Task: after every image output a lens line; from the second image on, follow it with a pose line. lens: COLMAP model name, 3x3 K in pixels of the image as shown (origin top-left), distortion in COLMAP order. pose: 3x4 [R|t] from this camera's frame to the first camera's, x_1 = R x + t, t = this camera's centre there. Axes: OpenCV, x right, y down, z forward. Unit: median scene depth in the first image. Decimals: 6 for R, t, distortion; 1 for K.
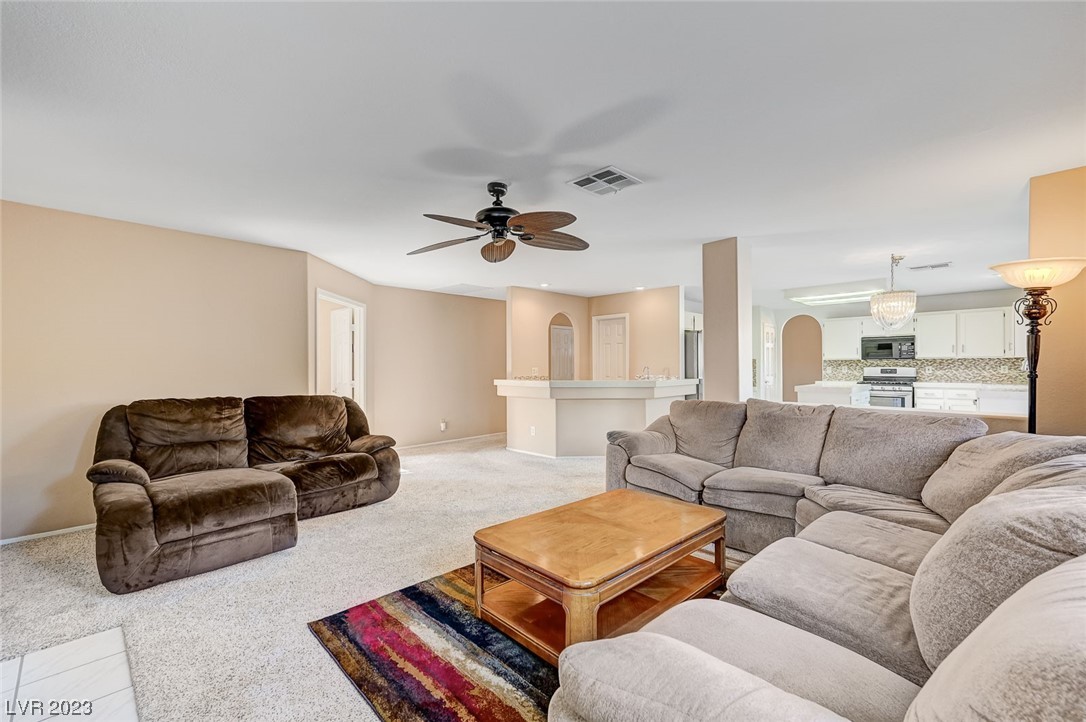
lens RADIAL K [[450.8, 0, 541.7], [0, 450.8, 368.4], [0, 0, 1]] dist [0.010834, 0.000118]
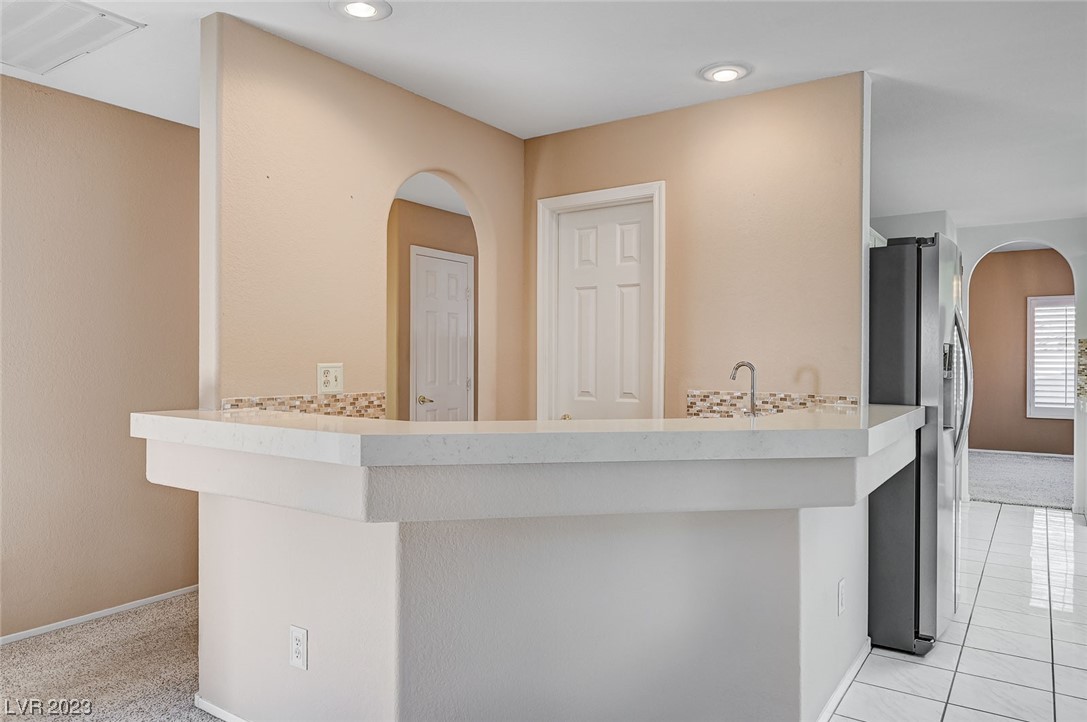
lens RADIAL K [[719.7, 0, 541.6], [0, 719.7, 369.4], [0, 0, 1]] dist [0.002388, -0.002033]
pose [[0.984990, 0.006477, 0.172489, 0.029513], [-0.007500, 0.999958, 0.005282, -0.001066], [-0.172448, -0.006496, 0.984997, 0.508598]]
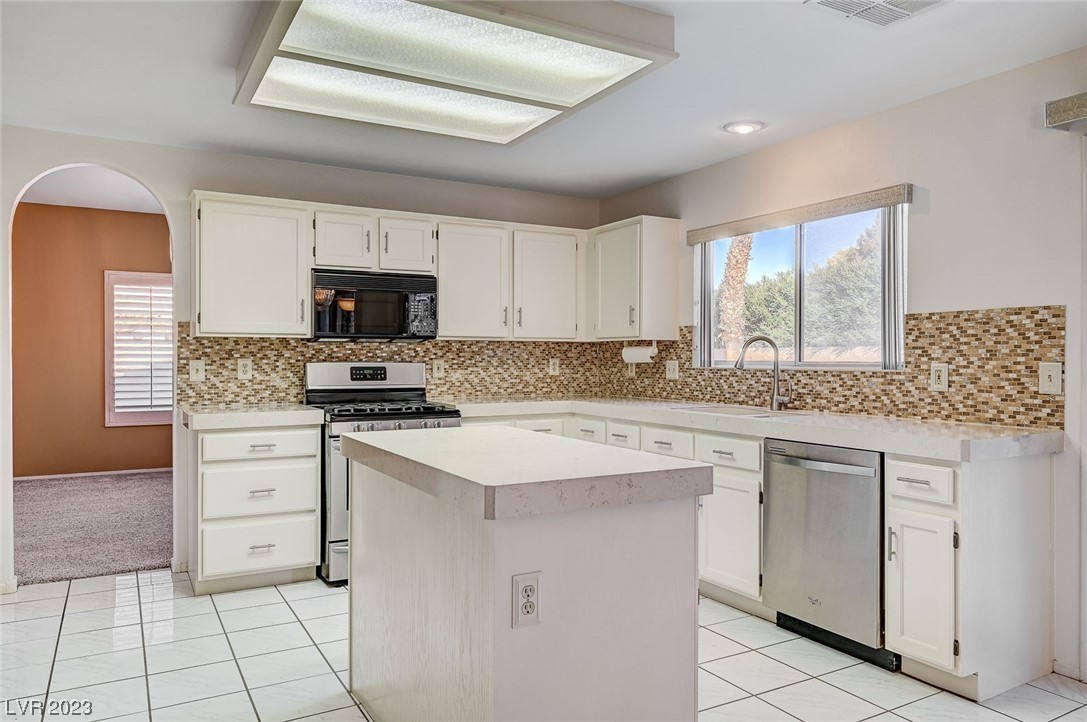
lens RADIAL K [[760.1, 0, 541.2], [0, 760.1, 356.9], [0, 0, 1]] dist [0.001436, 0.001490]
pose [[0.277091, 0.005288, 0.960829, 0.259349], [0.001972, 0.999980, -0.006072, -0.003173], [-0.960842, 0.003577, 0.277075, 0.752330]]
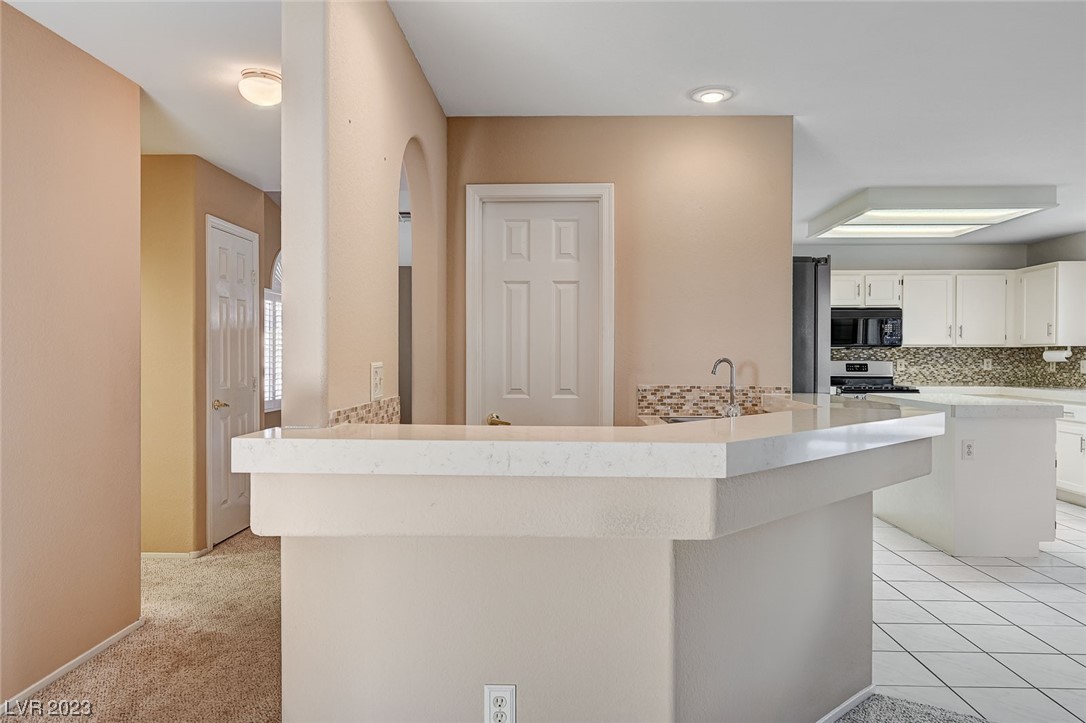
lens RADIAL K [[719.1, 0, 533.9], [0, 719.1, 364.3], [0, 0, 1]] dist [0.002388, -0.002033]
pose [[0.741576, -0.002046, 0.670866, -0.167106], [-0.001828, 0.999985, 0.005070, -0.002248], [-0.670867, -0.004987, 0.741561, 0.626359]]
